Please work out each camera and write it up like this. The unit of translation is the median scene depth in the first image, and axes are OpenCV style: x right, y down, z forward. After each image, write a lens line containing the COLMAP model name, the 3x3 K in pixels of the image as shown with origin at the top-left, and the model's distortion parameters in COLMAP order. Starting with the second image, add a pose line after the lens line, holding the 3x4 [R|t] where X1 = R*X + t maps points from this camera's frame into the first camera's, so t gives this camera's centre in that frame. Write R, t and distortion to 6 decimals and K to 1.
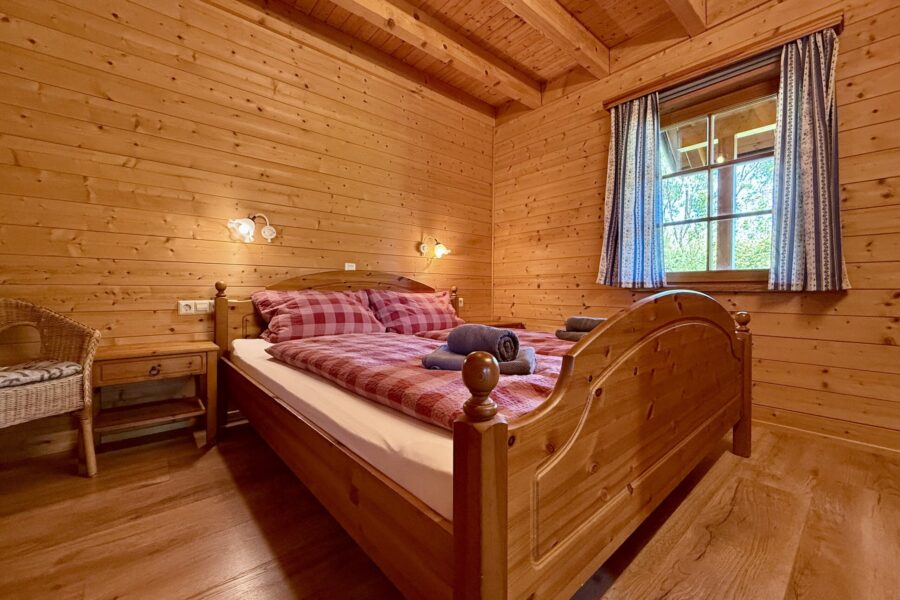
lens RADIAL K [[361.5, 0, 450.6], [0, 361.5, 287.3], [0, 0, 1]] dist [-0.000026, 0.000021]
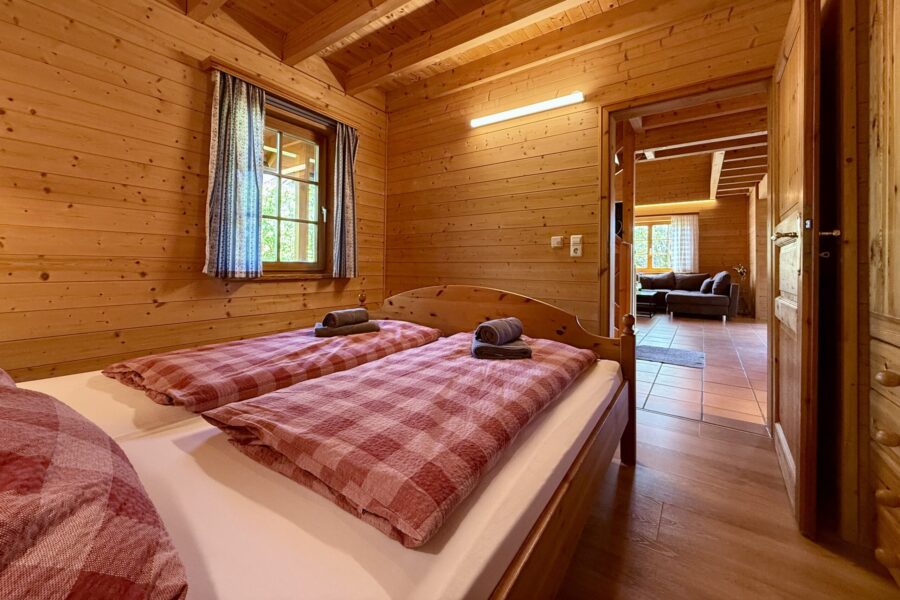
lens RADIAL K [[361.2, 0, 448.5], [0, 361.2, 263.3], [0, 0, 1]] dist [0.000034, -0.000095]
pose [[-0.236025, 0.022159, 0.971494, -0.533701], [-0.006886, 0.999677, -0.024475, -0.016095], [-0.971723, -0.012466, -0.235796, 0.682144]]
